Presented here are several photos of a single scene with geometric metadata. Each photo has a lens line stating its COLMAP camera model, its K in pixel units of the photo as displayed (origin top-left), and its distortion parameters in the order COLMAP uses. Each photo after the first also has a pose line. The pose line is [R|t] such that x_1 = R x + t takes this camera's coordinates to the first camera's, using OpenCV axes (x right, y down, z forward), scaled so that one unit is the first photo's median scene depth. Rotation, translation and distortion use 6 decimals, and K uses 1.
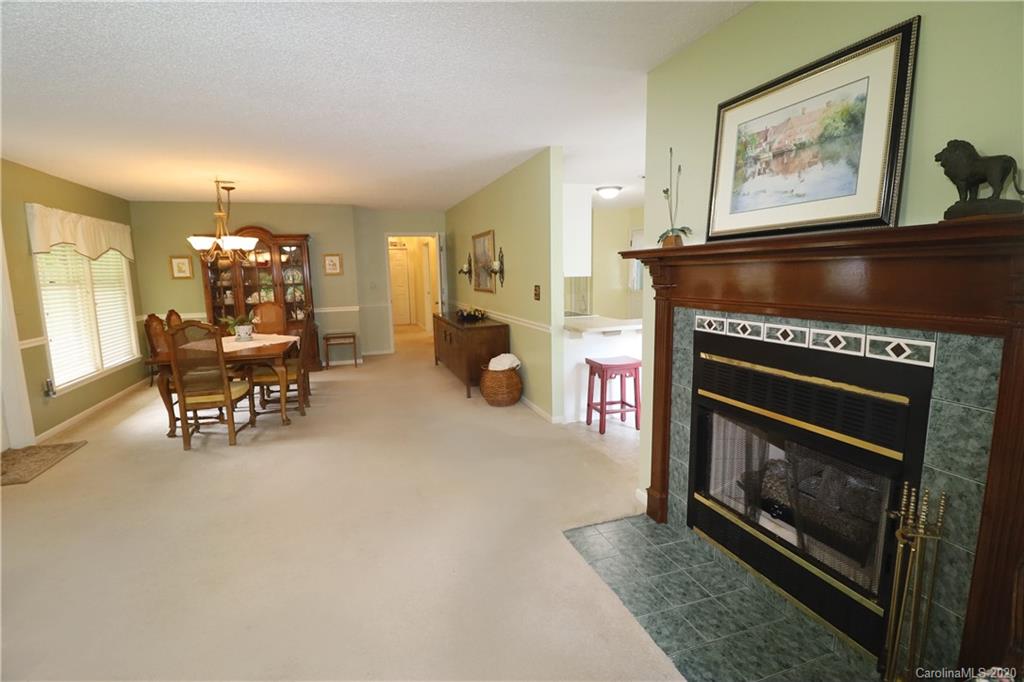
lens RADIAL K [[471.7, 0, 506.6], [0, 471.7, 340.1], [0, 0, 1]] dist [-0.001701, -0.013167]
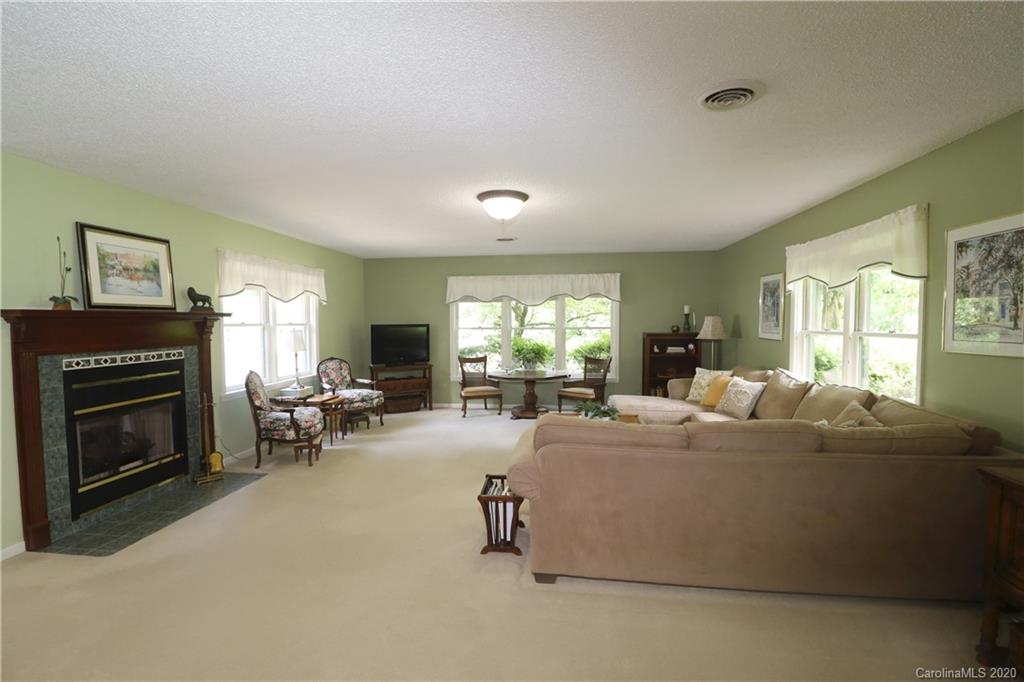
lens RADIAL K [[471.7, 0, 508.6], [0, 471.7, 340.3], [0, 0, 1]] dist [-0.001701, -0.013167]
pose [[-0.902556, 0.008657, 0.430486, -1.270182], [0.086254, 0.983167, 0.161067, -0.202228], [-0.421845, 0.182503, -0.888110, 1.554035]]
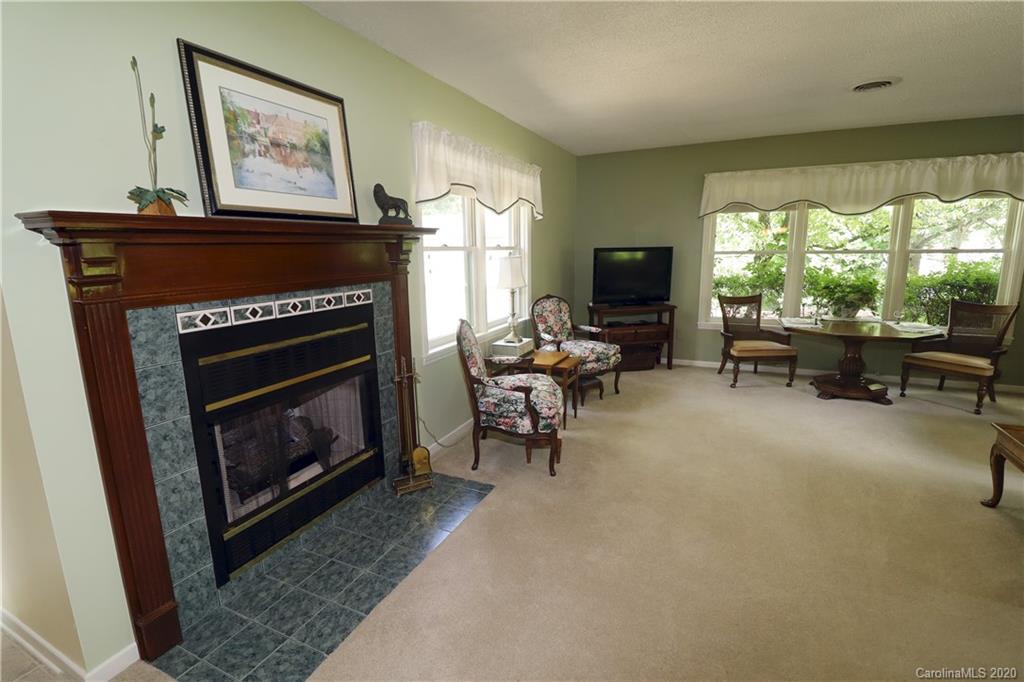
lens RADIAL K [[471.7, 0, 501.6], [0, 471.7, 335.0], [0, 0, 1]] dist [-0.001701, -0.013167]
pose [[-0.715661, -0.092986, 0.692231, -0.435104], [0.132037, 0.955216, 0.264817, -0.139239], [-0.685854, 0.280919, -0.671333, 1.090109]]
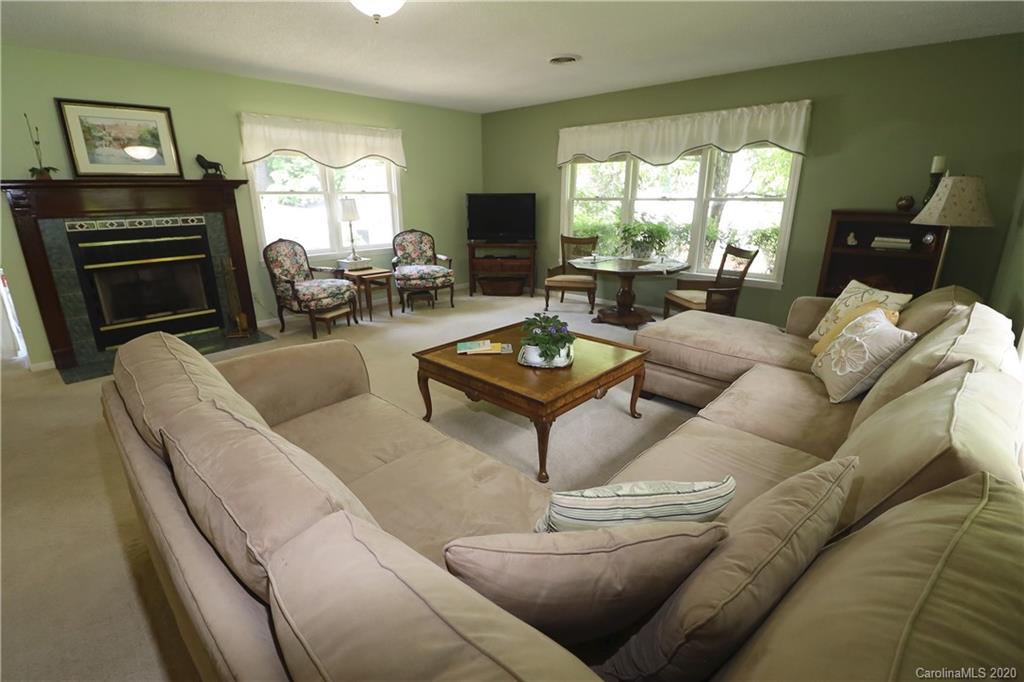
lens RADIAL K [[471.7, 0, 505.4], [0, 471.7, 340.0], [0, 0, 1]] dist [-0.001701, -0.013167]
pose [[-0.482450, -0.235346, 0.843714, -1.716502], [0.141489, 0.929640, 0.340220, -0.005680], [-0.864420, 0.283516, -0.415206, 0.435281]]
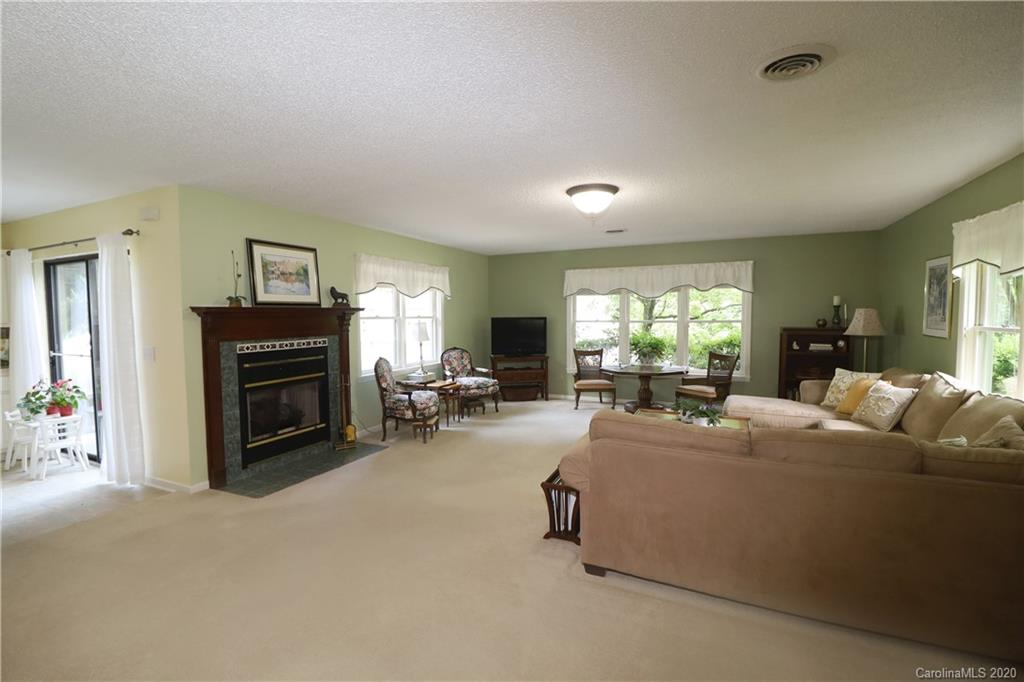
lens RADIAL K [[471.7, 0, 504.3], [0, 471.7, 338.3], [0, 0, 1]] dist [-0.001701, -0.013167]
pose [[-0.720939, -0.010044, 0.692926, -1.468233], [0.121477, 0.982581, 0.140631, -0.193361], [-0.682268, 0.185561, -0.707161, 1.479361]]
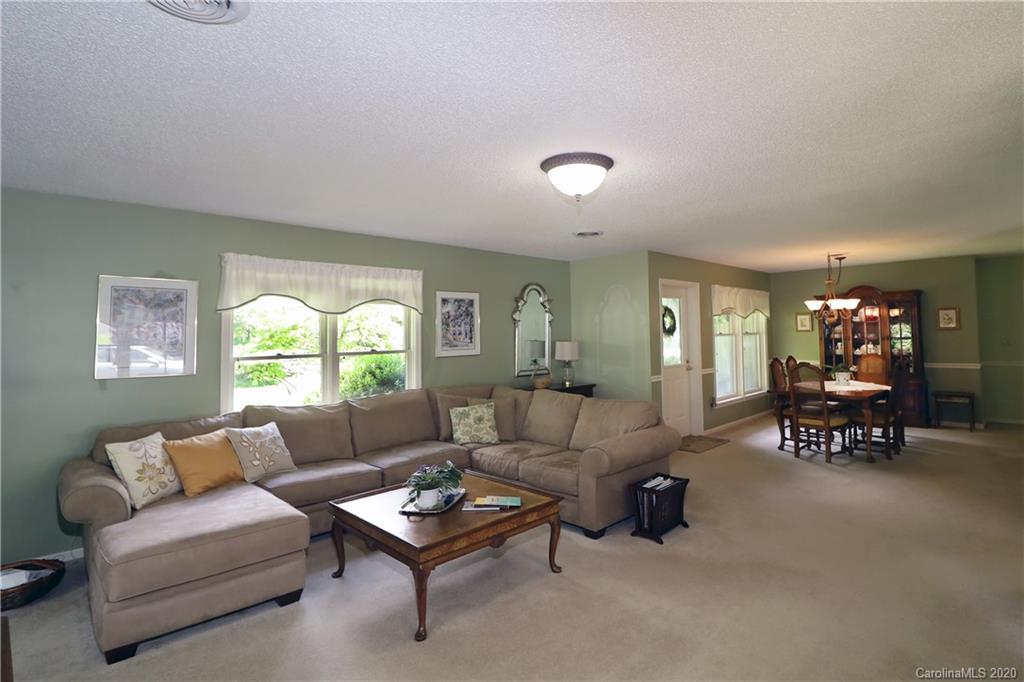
lens RADIAL K [[516.6, 0, 552.6], [0, 516.6, 305.0], [0, 0, 1]] dist [-0.004953, -0.005827]
pose [[0.471287, -0.034747, -0.881295, 0.505827], [-0.119500, 0.987494, -0.102839, 0.046497], [0.873847, 0.153782, 0.461241, -0.543140]]
